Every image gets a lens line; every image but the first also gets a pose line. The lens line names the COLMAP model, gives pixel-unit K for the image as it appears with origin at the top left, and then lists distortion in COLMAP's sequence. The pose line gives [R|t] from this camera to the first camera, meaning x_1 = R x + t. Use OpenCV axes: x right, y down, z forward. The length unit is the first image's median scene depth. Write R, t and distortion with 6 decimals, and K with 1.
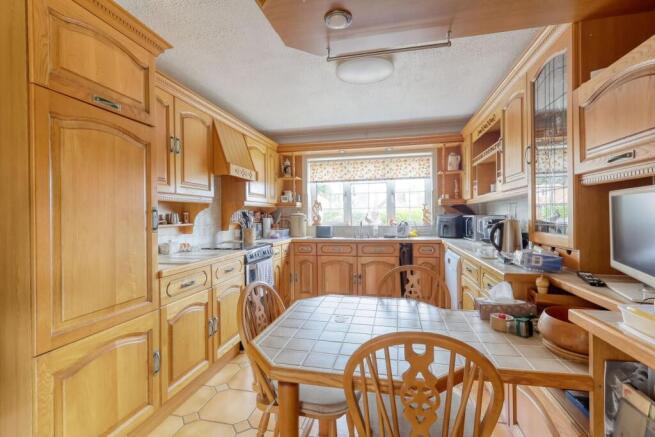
lens RADIAL K [[306.0, 0, 327.5], [0, 306.0, 218.5], [0, 0, 1]] dist [-0.000630, 0.000344]
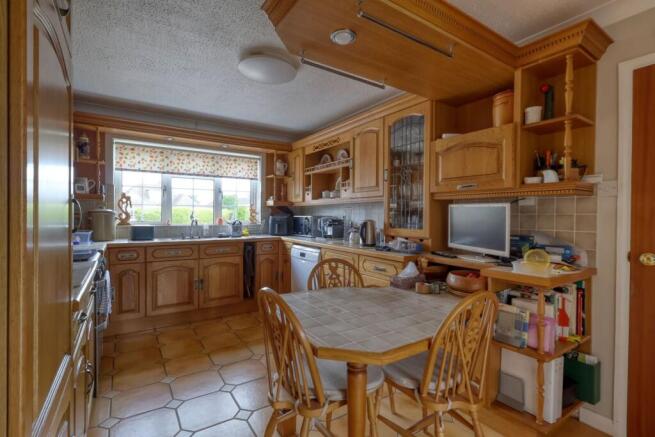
lens RADIAL K [[306.0, 0, 327.5], [0, 306.0, 218.5], [0, 0, 1]] dist [-0.000630, 0.000344]
pose [[0.693373, 0.009308, 0.720518, -0.271688], [-0.010880, 0.999938, -0.002447, 0.001629], [-0.720496, -0.006143, 0.693431, 0.093087]]
